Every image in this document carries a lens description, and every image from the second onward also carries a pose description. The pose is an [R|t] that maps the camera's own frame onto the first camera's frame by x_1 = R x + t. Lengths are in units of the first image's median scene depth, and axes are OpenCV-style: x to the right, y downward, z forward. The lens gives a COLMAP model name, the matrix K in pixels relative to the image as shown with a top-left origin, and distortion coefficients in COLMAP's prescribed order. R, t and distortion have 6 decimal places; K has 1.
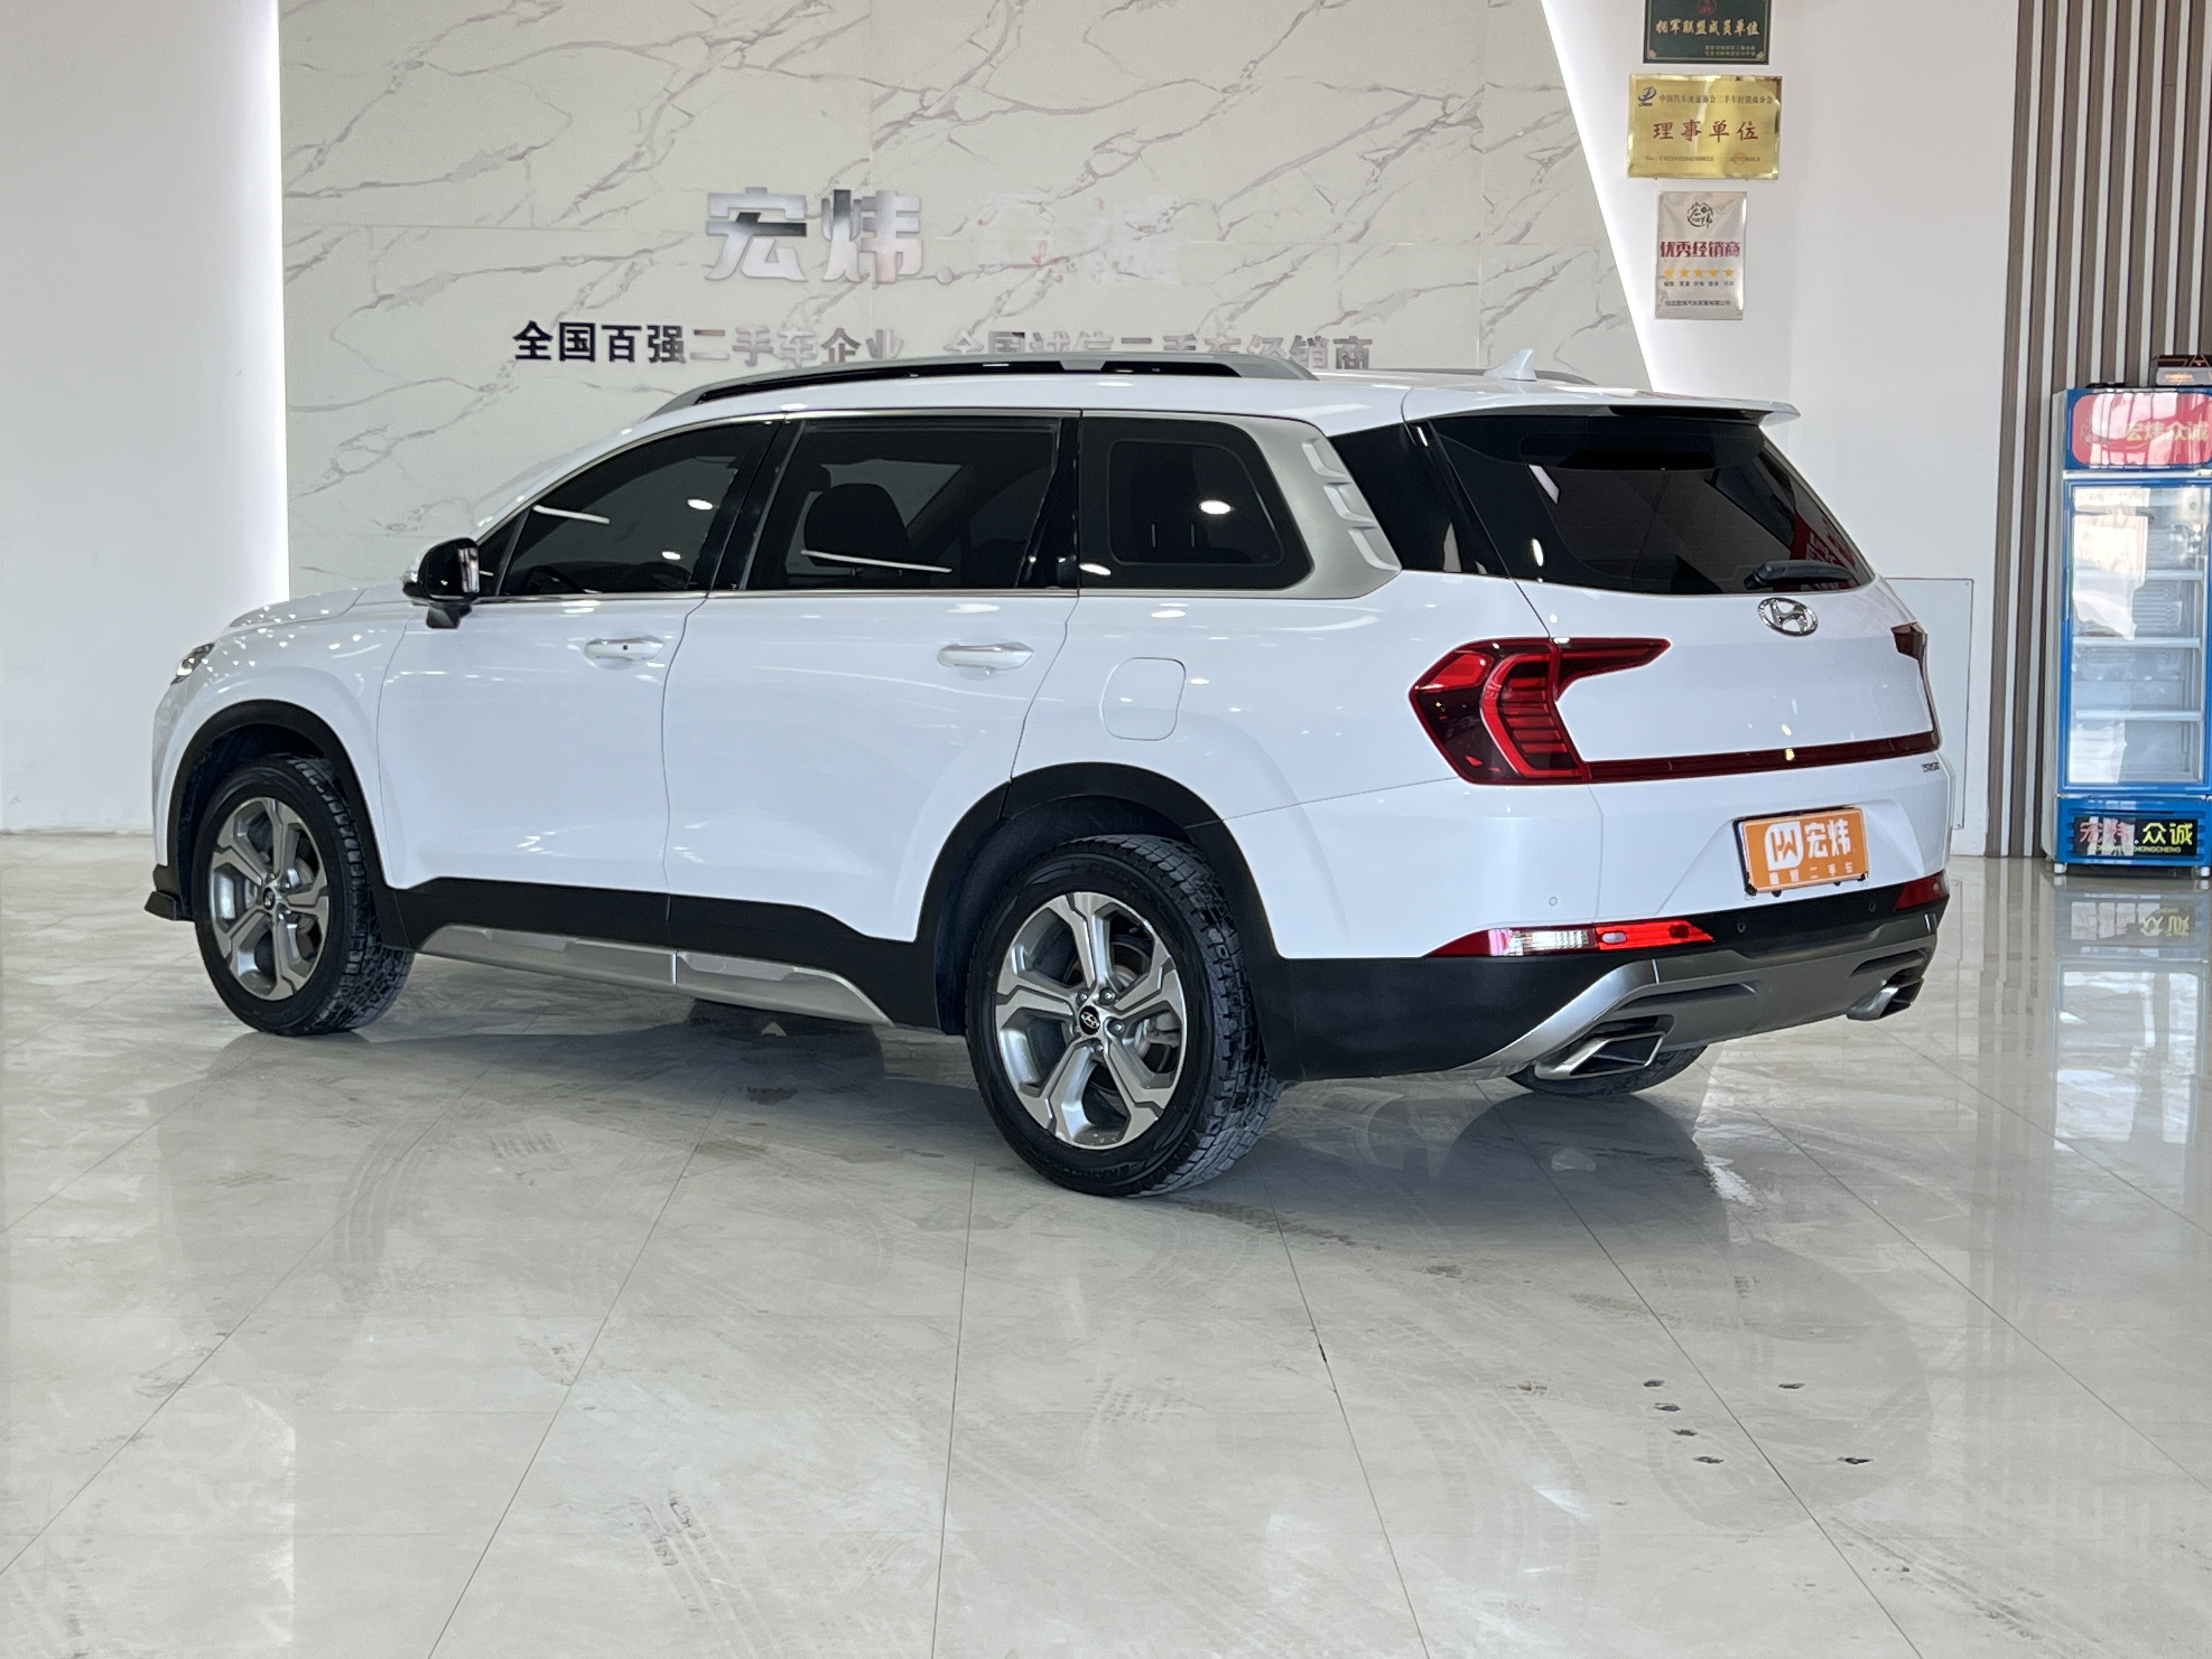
lens RADIAL K [[3409.6, 0, 1127.5], [0, 3409.6, 838.4], [0, 0, 1]] dist [0.066440, 0.000000]
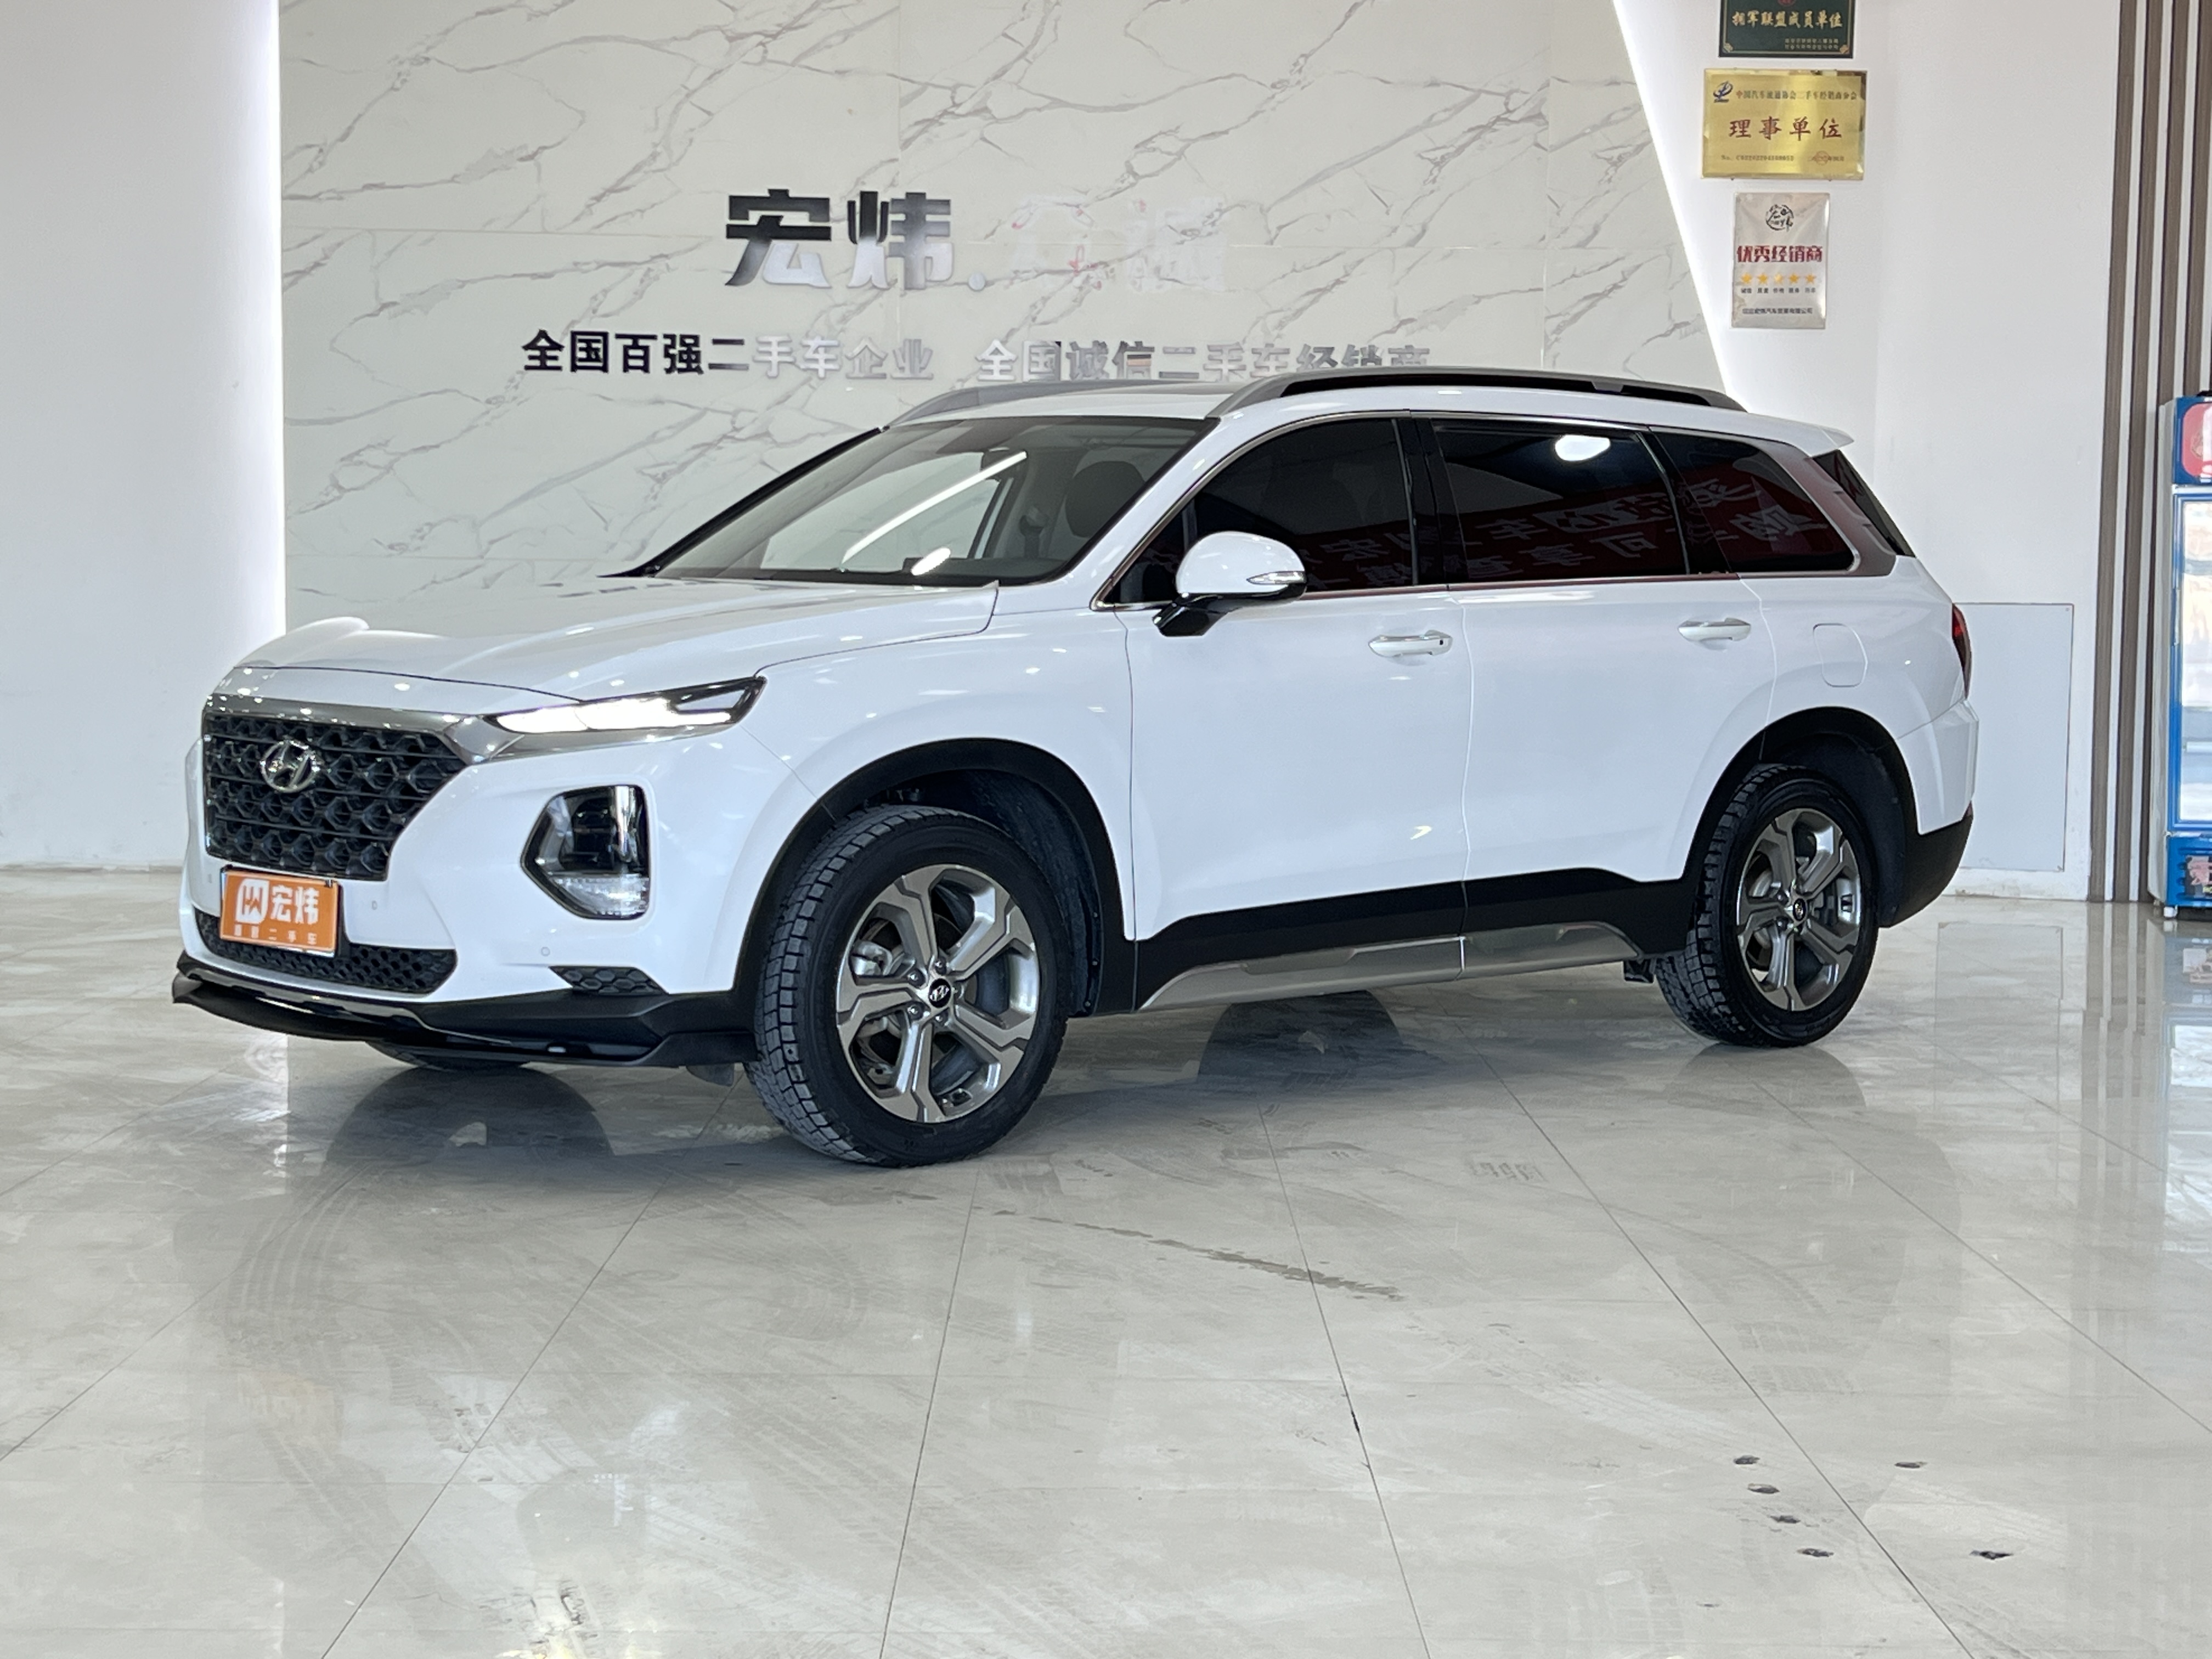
lens RADIAL K [[3409.6, 0, 1107.5], [0, 3409.6, 828.2], [0, 0, 1]] dist [0.066440, 0.000000]
pose [[0.999683, 0.003048, -0.025006, 0.006838], [-0.003679, 0.999675, -0.025221, 0.010301], [0.024921, 0.025305, 0.999369, 0.059982]]
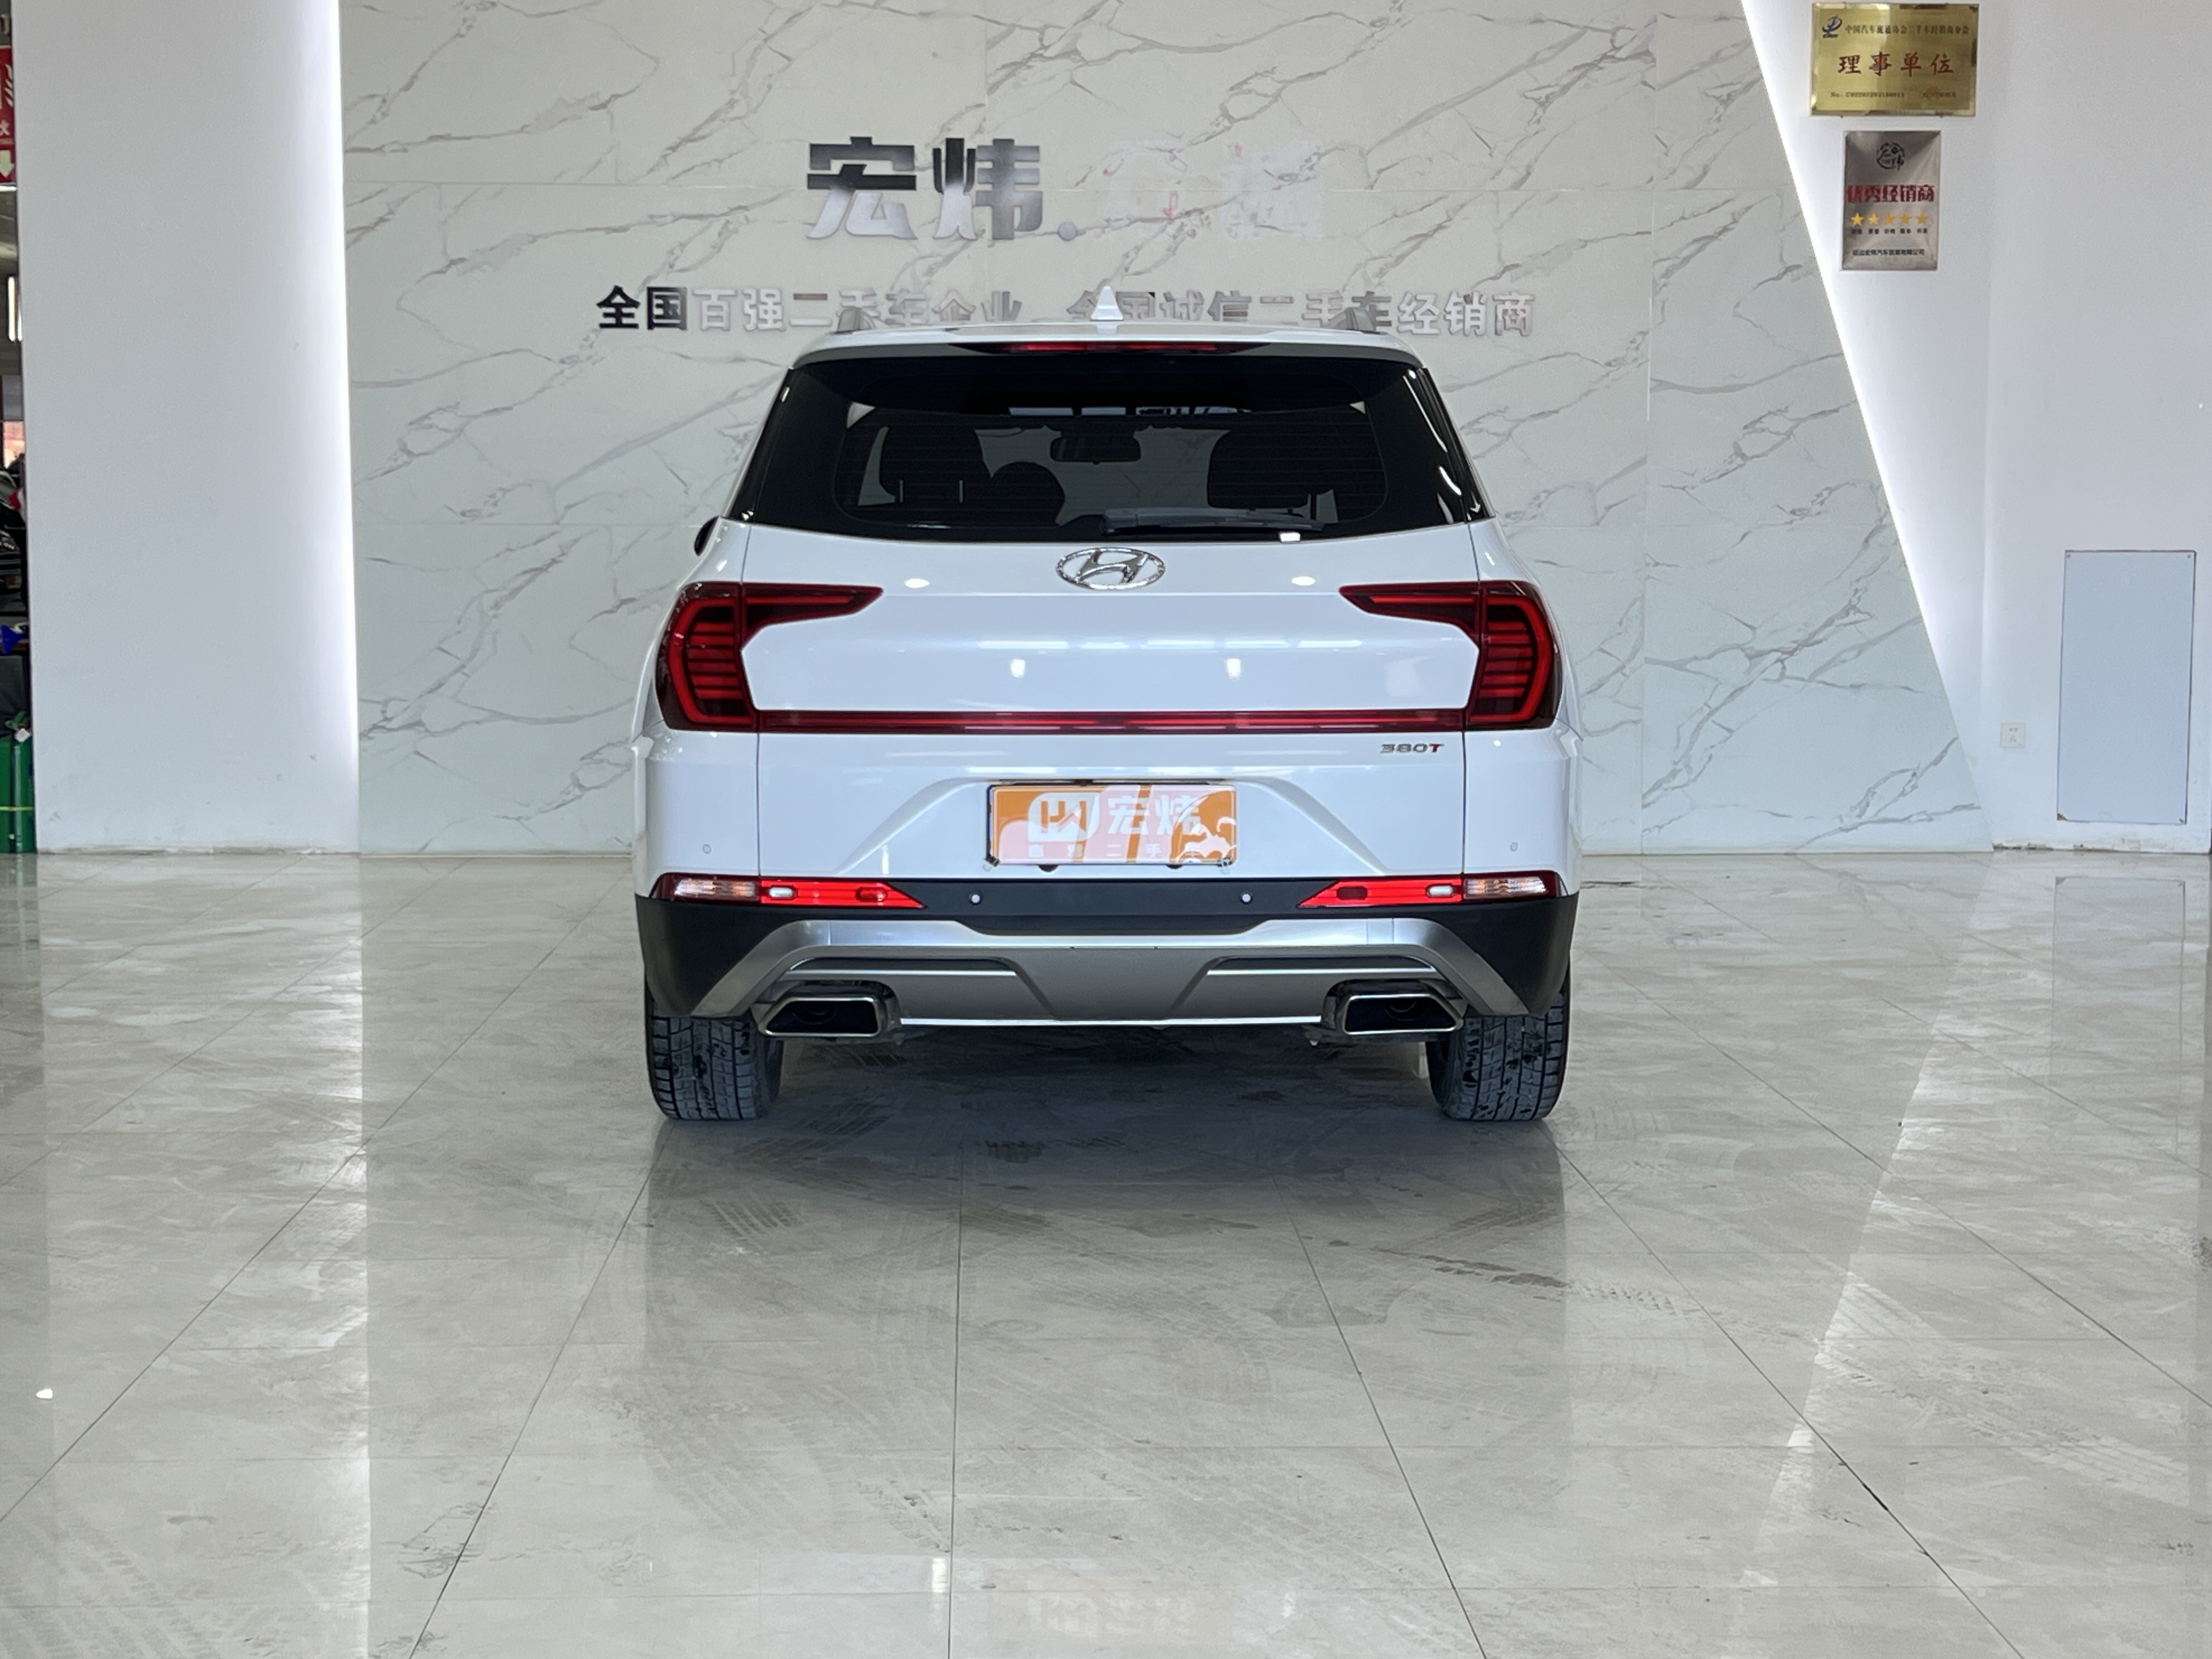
lens RADIAL K [[3409.6, 0, 1094.5], [0, 3409.6, 843.8], [0, 0, 1]] dist [0.066440, 0.000000]
pose [[0.999923, -0.011408, 0.004880, -0.052896], [0.011406, 0.999935, 0.000383, -0.001108], [-0.004884, -0.000327, 0.999988, 0.086337]]
